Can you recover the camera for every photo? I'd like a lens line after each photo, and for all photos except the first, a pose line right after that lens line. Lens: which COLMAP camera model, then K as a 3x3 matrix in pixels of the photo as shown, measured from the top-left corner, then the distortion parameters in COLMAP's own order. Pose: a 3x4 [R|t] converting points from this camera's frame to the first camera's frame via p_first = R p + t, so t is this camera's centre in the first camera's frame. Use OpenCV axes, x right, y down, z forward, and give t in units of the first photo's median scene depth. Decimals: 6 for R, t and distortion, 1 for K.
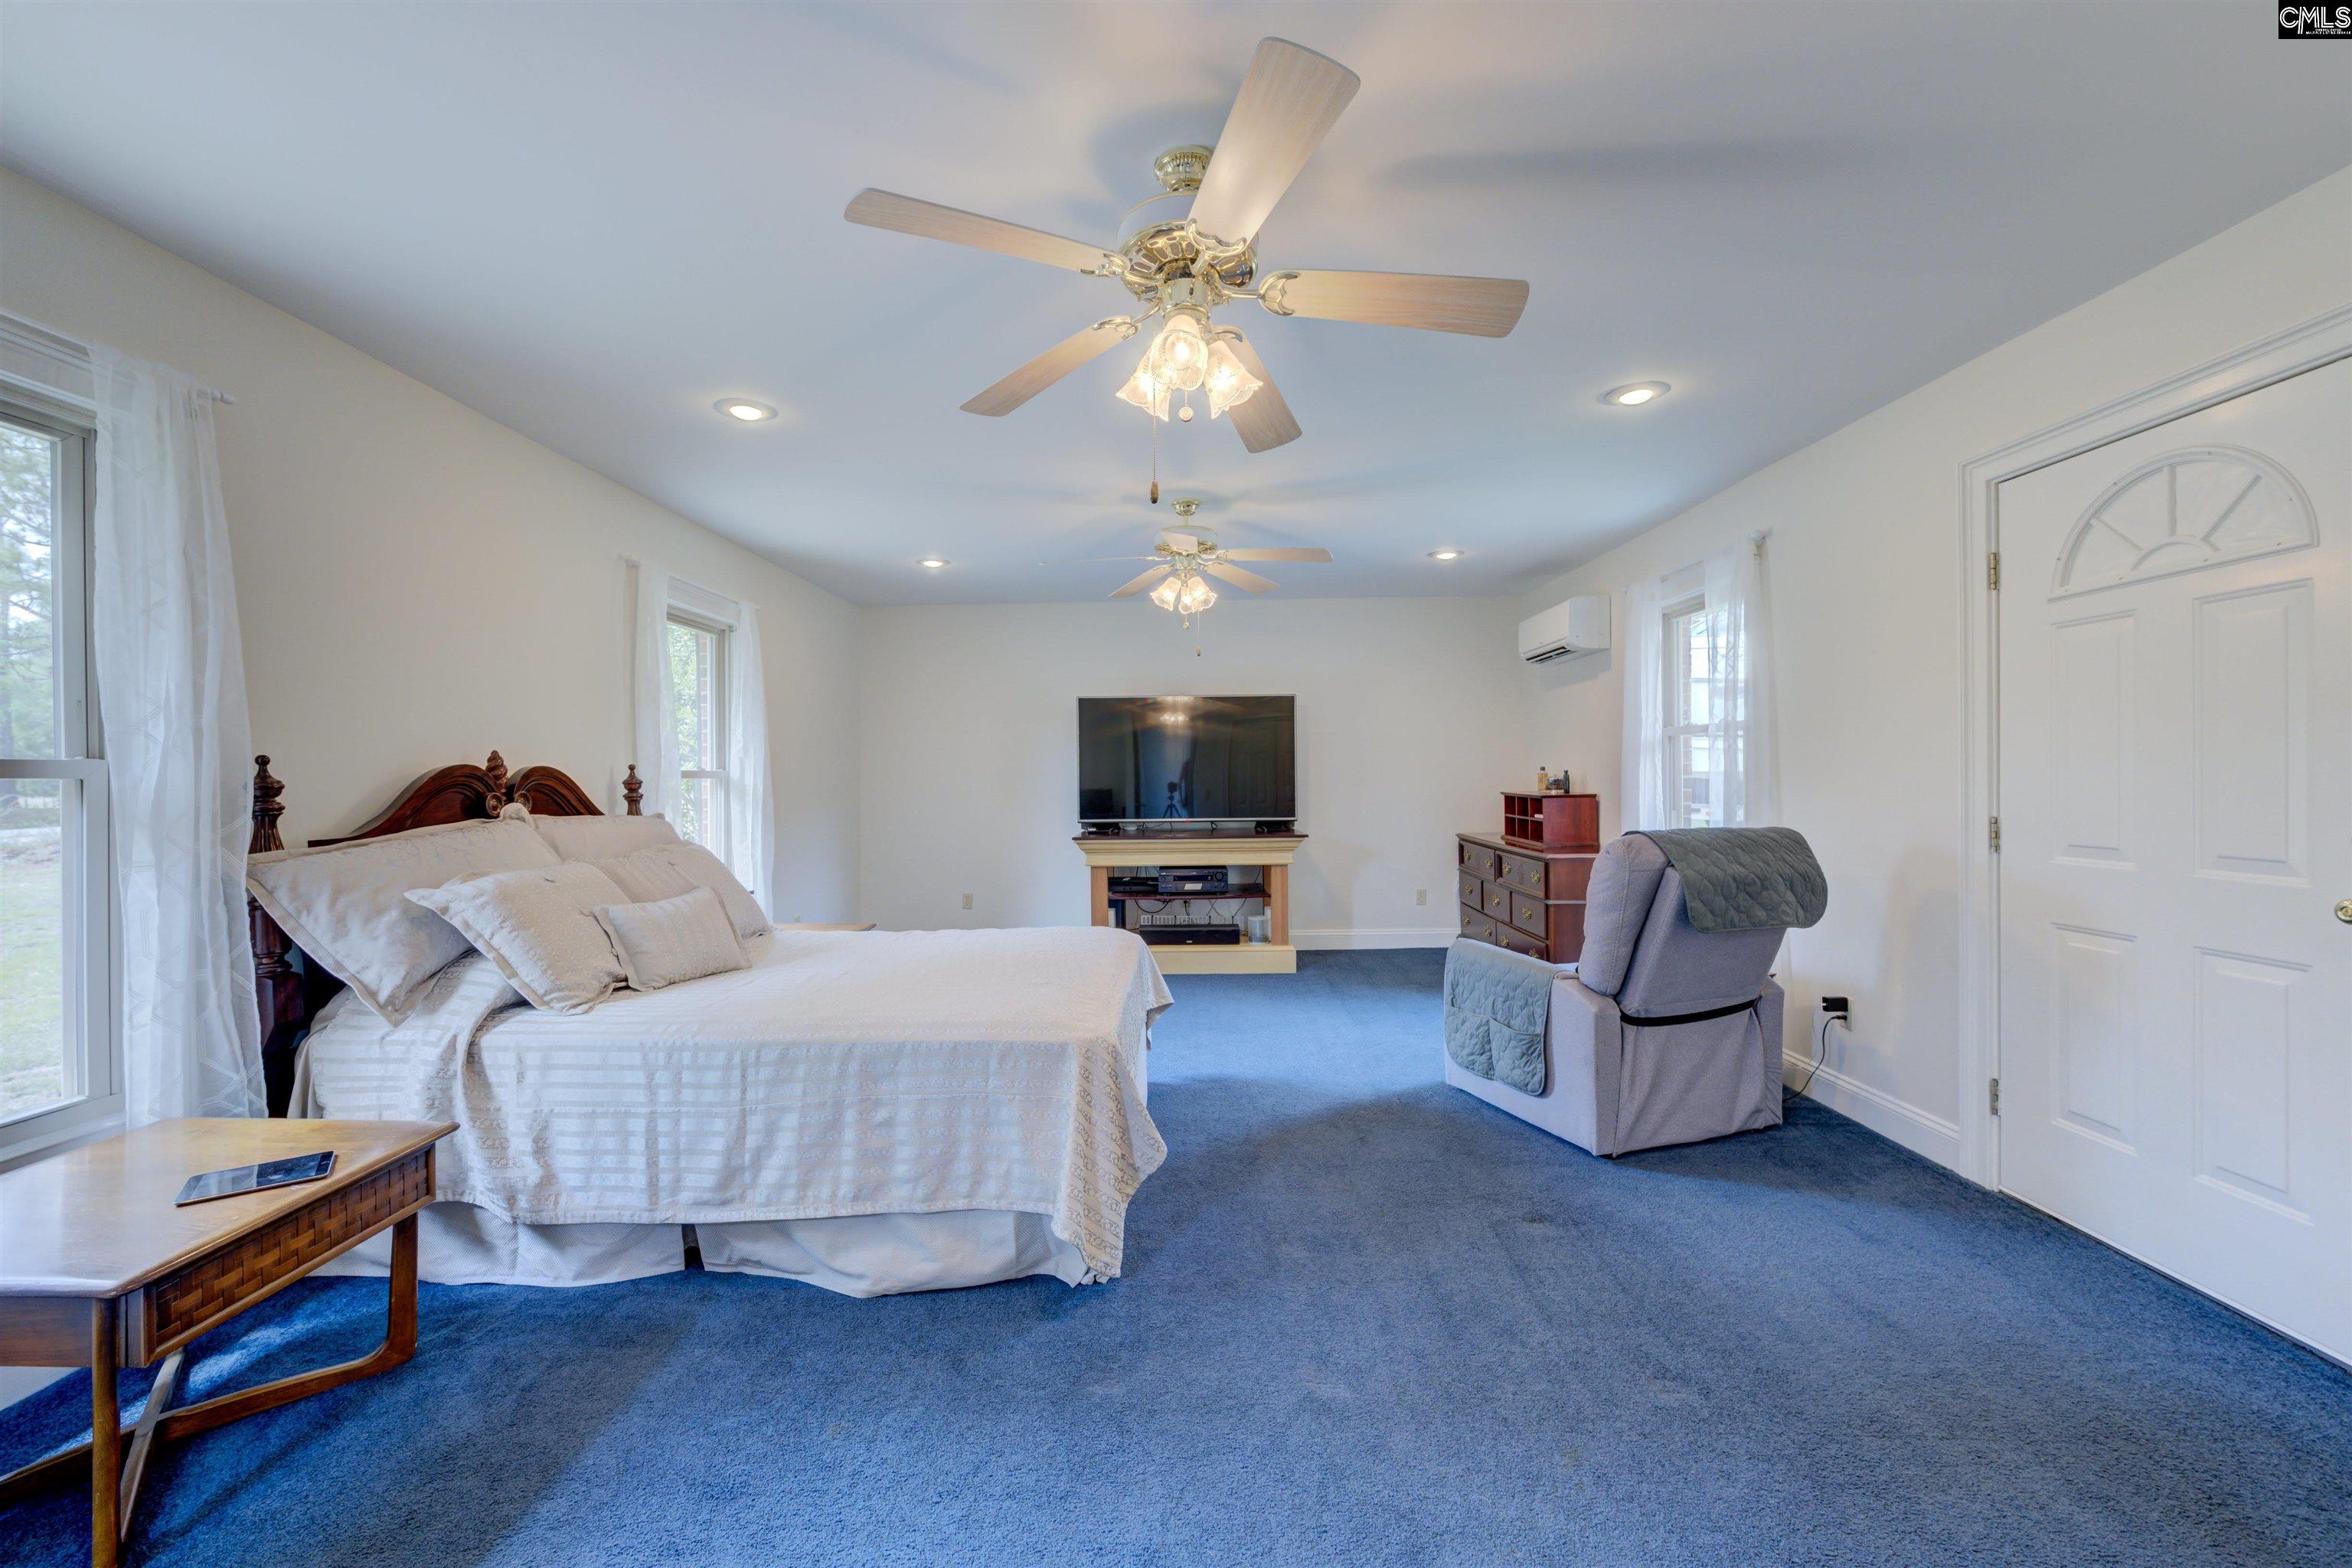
lens RADIAL K [[925.0, 0, 1176.0], [0, 925.0, 784.0], [0, 0, 1]] dist [0.000415, 0.000367]
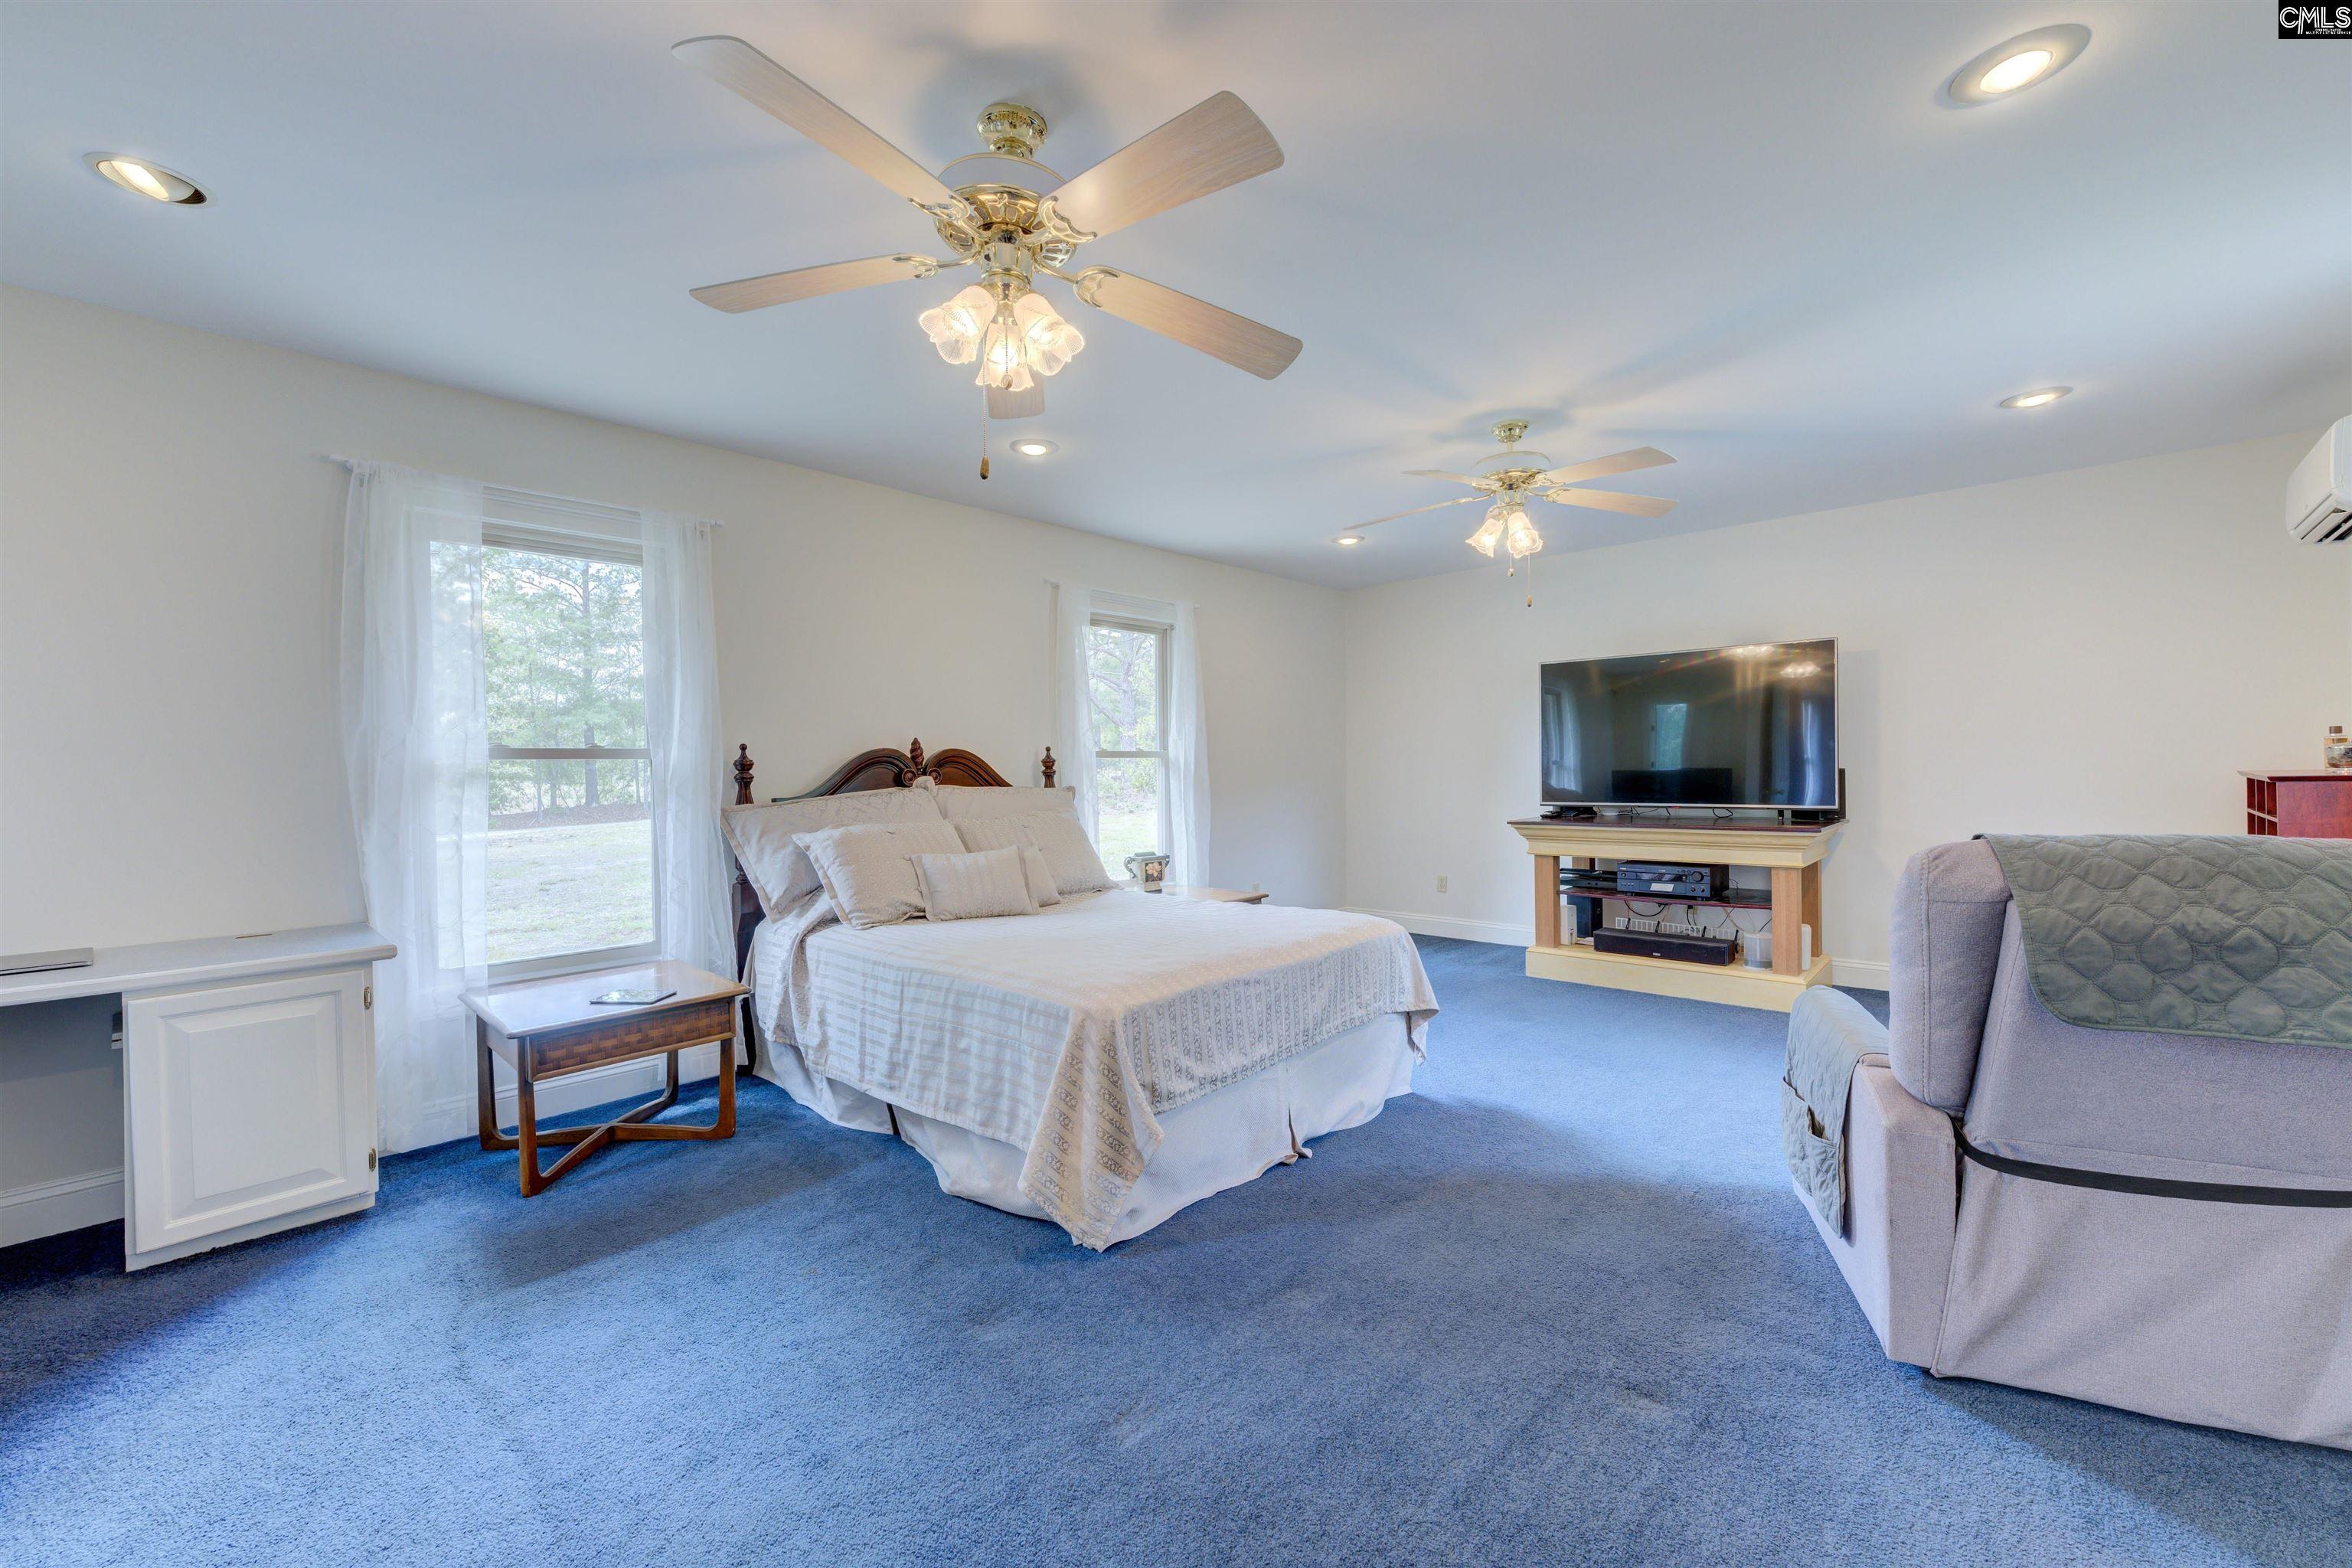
lens RADIAL K [[941.2, 0, 1202.1], [0, 941.2, 777.4], [0, 0, 1]] dist [0.000156, 0.000335]
pose [[0.751739, 0.005742, -0.659436, 0.515497], [0.003252, 0.999918, 0.012414, 0.006618], [0.659453, -0.011477, 0.751658, 0.232778]]
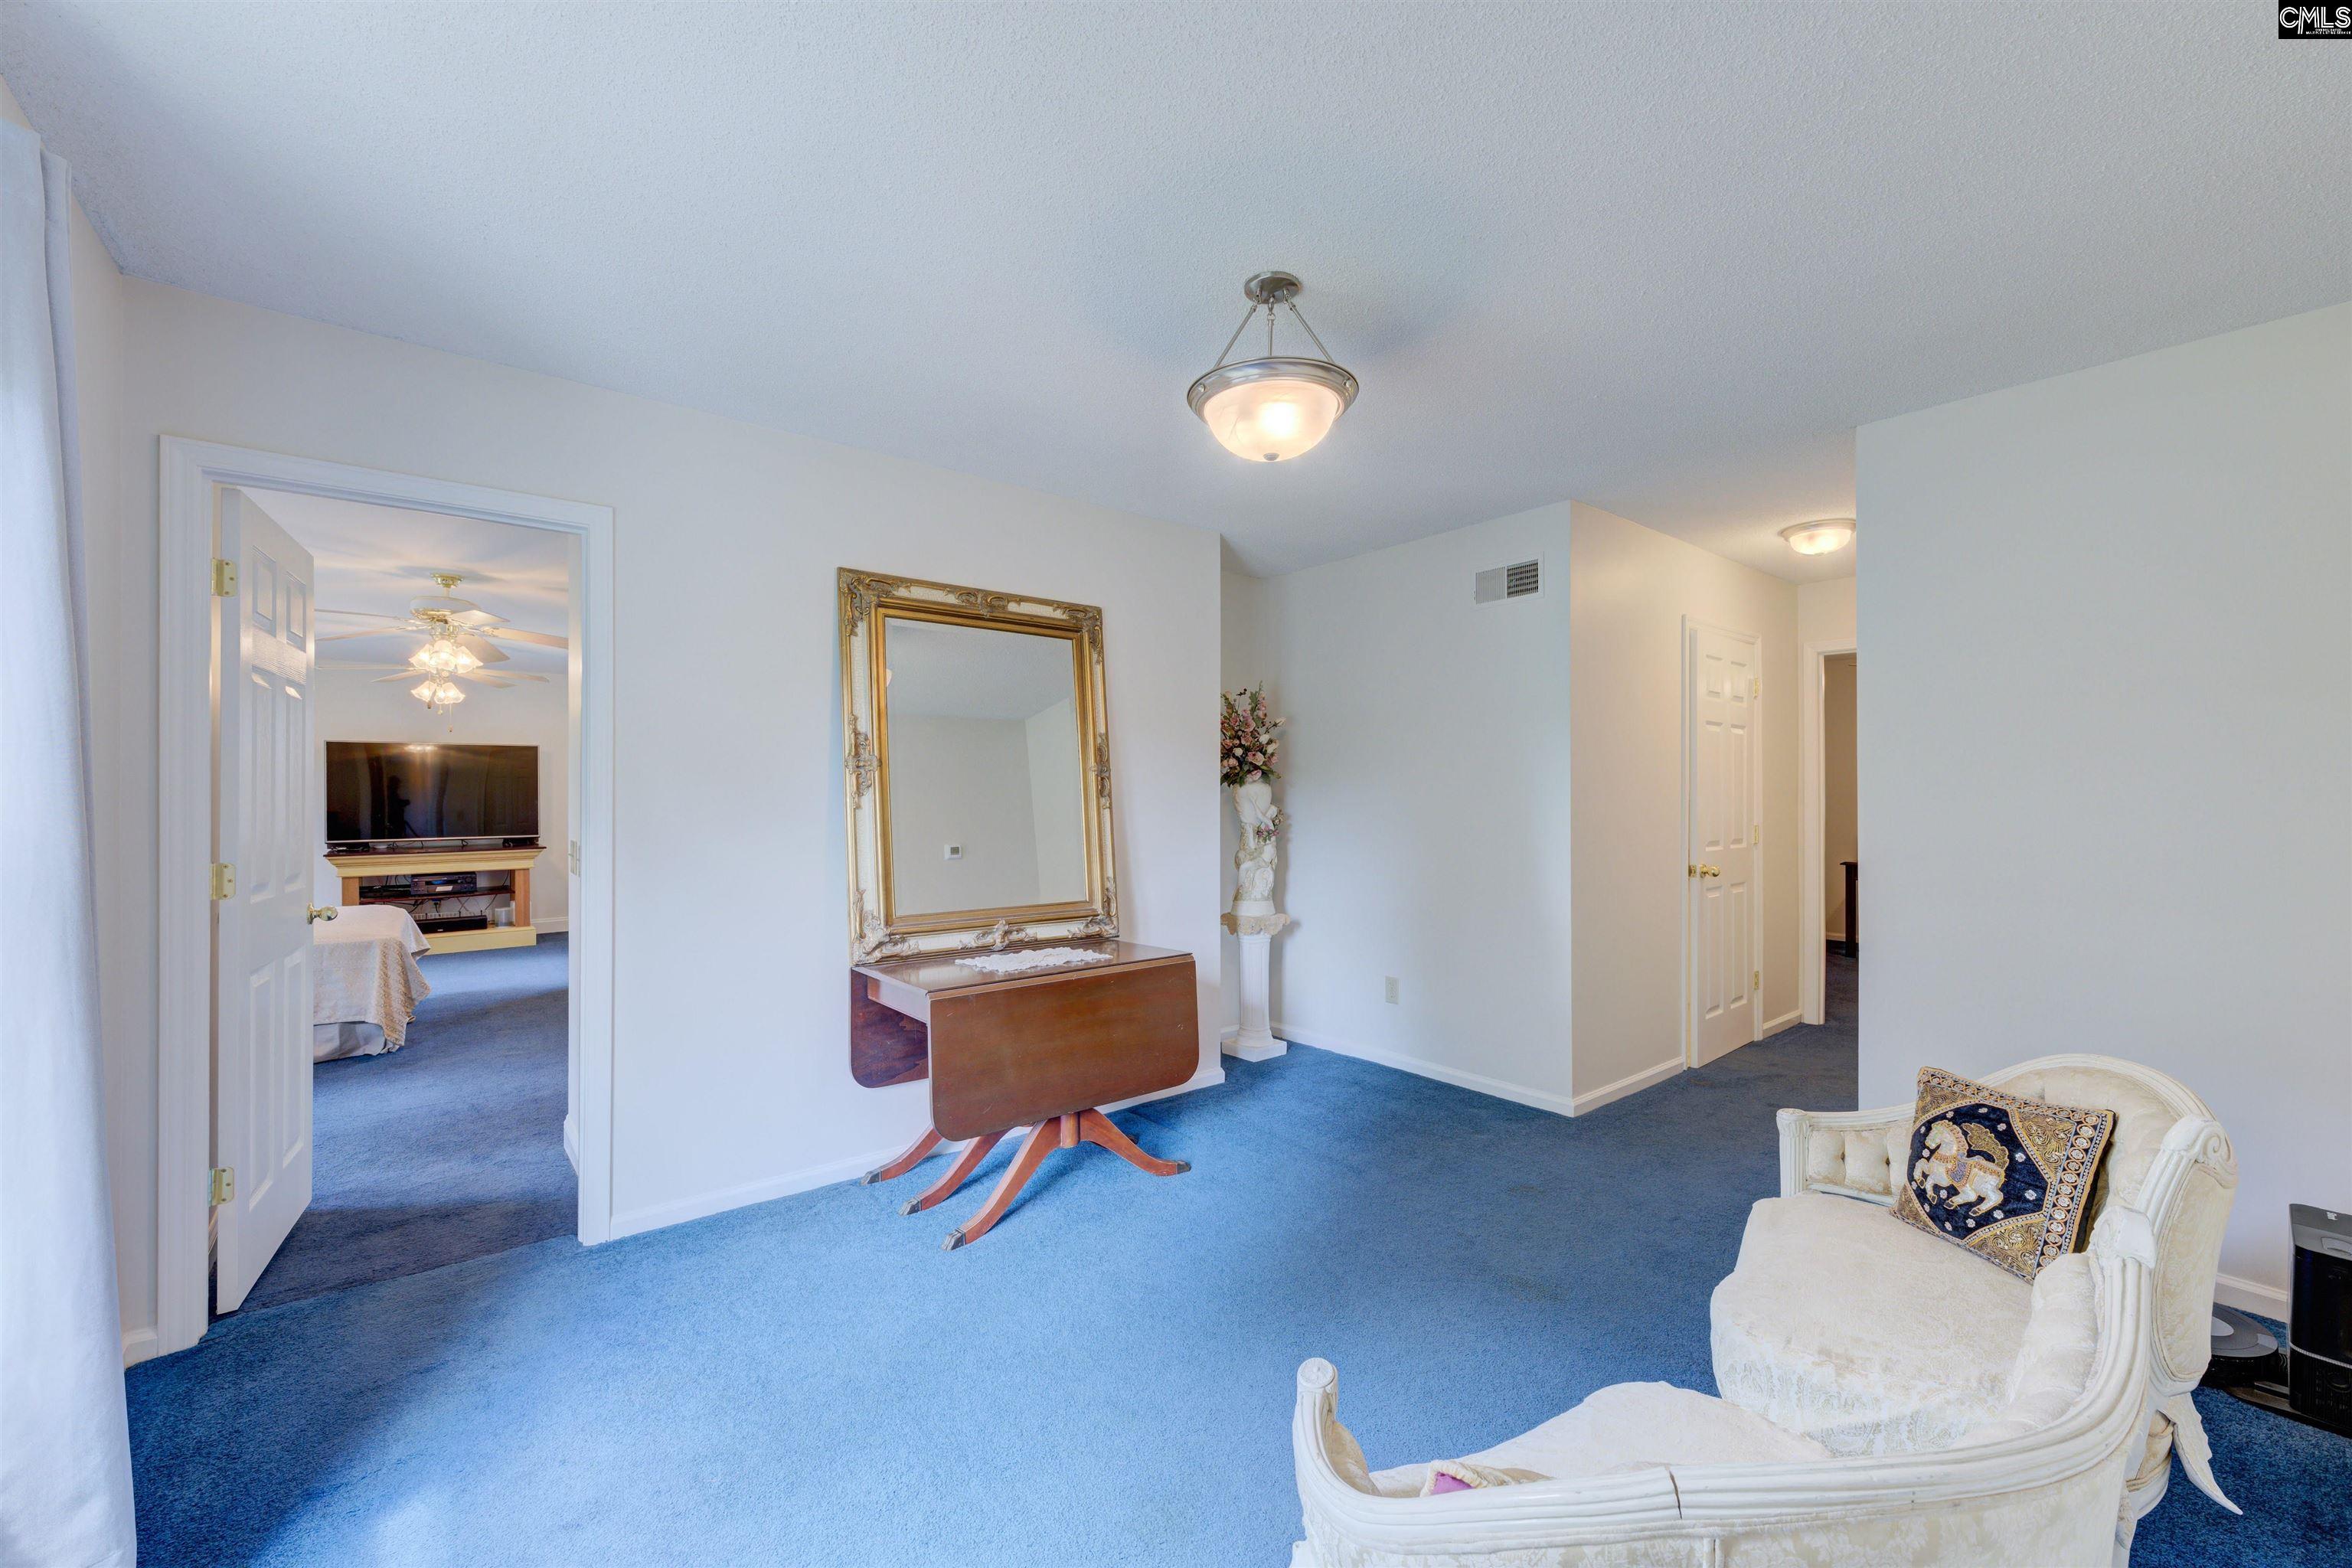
lens RADIAL K [[941.3, 0, 1174.8], [0, 941.3, 791.2], [0, 0, 1]] dist [-0.000553, 0.000064]
pose [[0.776387, 0.004777, 0.630238, -0.037614], [-0.001530, 0.999983, -0.005696, -0.045254], [-0.630255, 0.003458, 0.776381, -1.416304]]
